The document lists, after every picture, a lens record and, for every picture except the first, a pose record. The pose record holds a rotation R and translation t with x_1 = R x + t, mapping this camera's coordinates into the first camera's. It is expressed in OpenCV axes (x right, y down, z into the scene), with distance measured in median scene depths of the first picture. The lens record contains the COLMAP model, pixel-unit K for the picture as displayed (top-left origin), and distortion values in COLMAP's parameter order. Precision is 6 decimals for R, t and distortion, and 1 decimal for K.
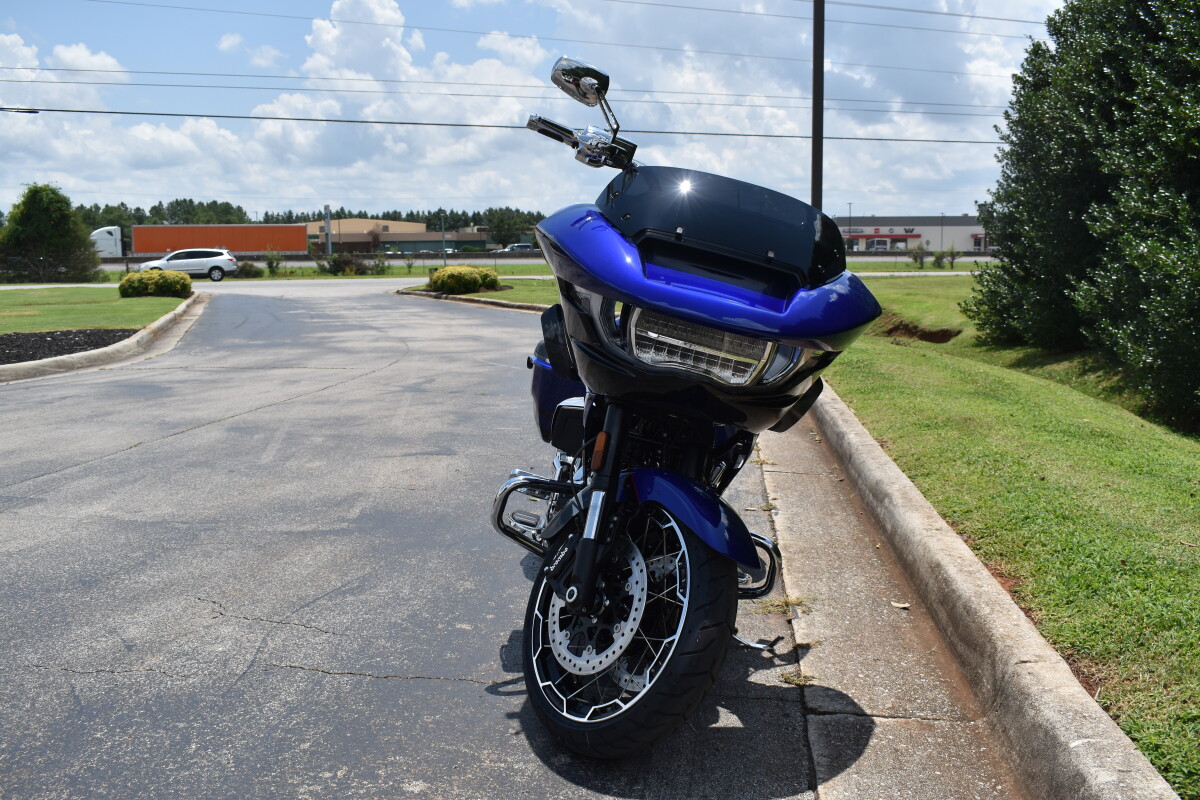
lens RADIAL K [[1080.8, 0, 602.2], [0, 1080.8, 399.7], [0, 0, 1]] dist [-0.085356, 0.005646]
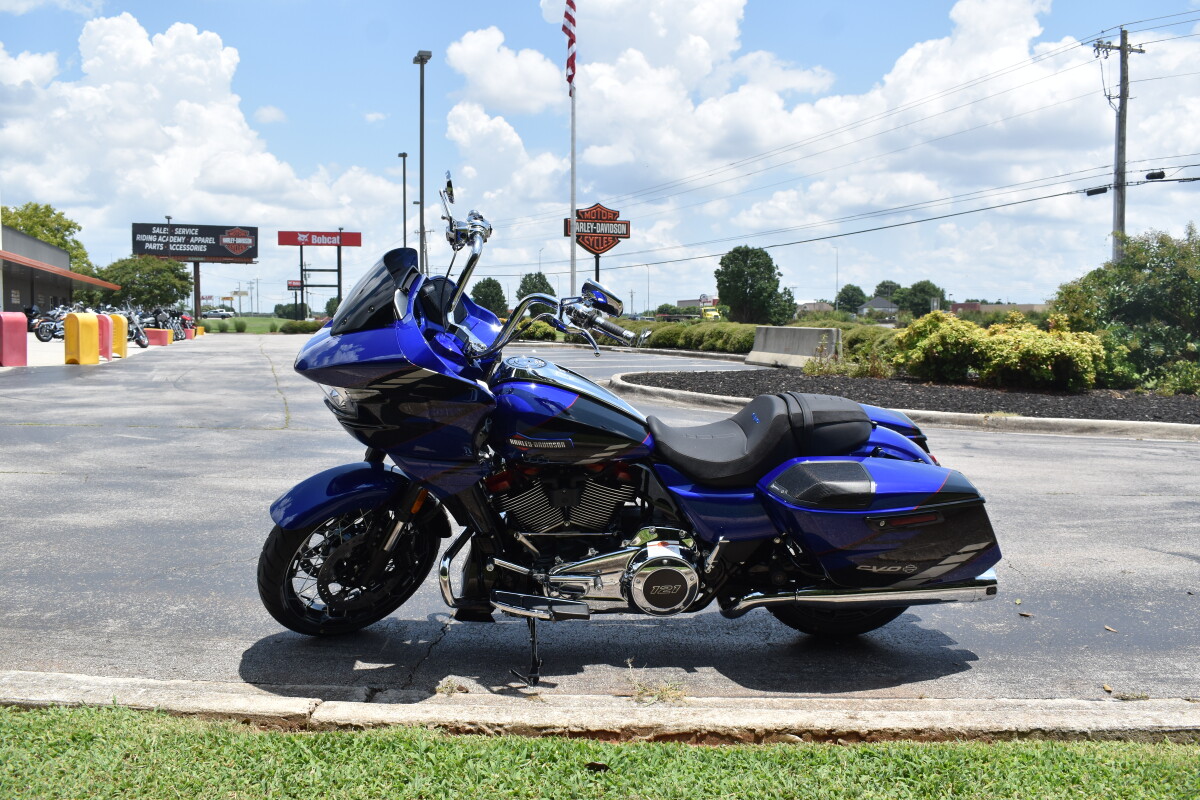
lens RADIAL K [[1080.8, 0, 603.1], [0, 1080.8, 401.0], [0, 0, 1]] dist [-0.085356, 0.005646]
pose [[0.079368, 0.079461, -0.993673, 0.059087], [-0.134850, 0.988511, 0.068277, -0.006208], [0.987682, 0.128578, 0.089172, 0.047093]]
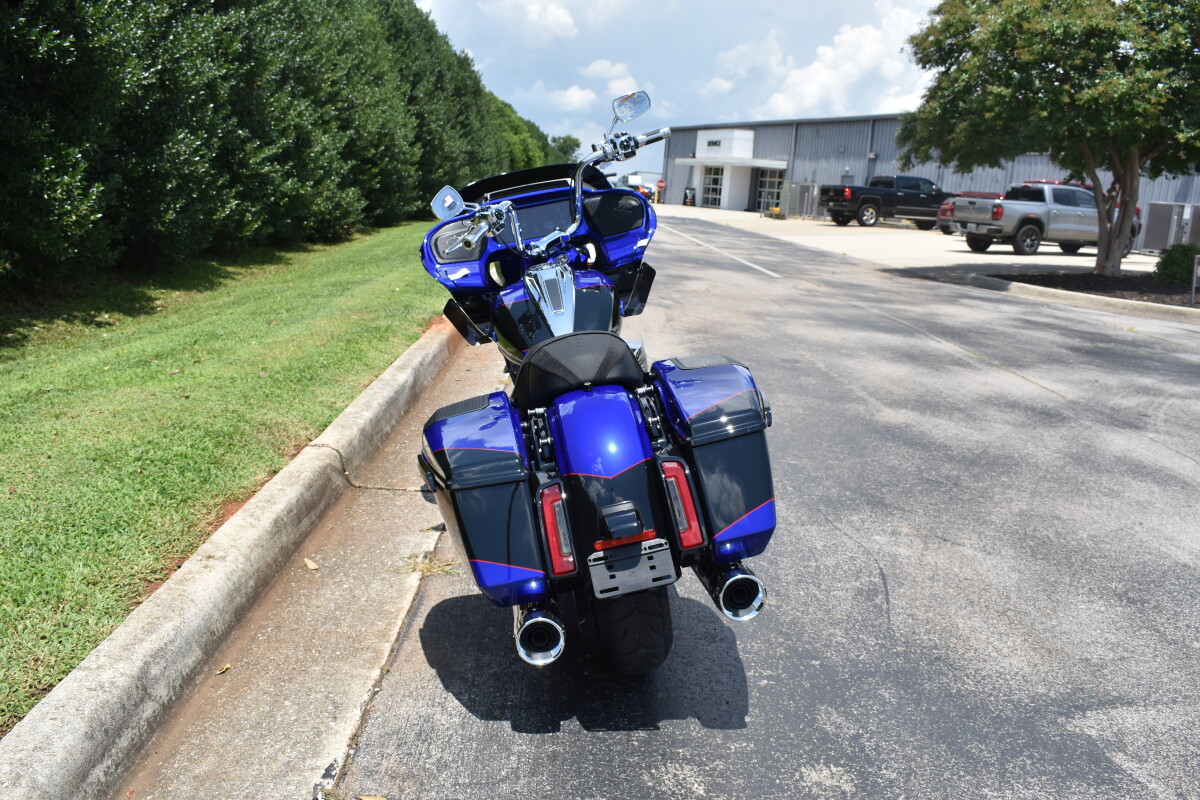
lens RADIAL K [[1080.8, 0, 601.8], [0, 1080.8, 405.4], [0, 0, 1]] dist [-0.085356, 0.005646]
pose [[-0.990219, -0.044244, -0.132319, 0.008454], [-0.085122, 0.943008, 0.321698, -0.016170], [0.110545, 0.329814, -0.937551, 0.107384]]
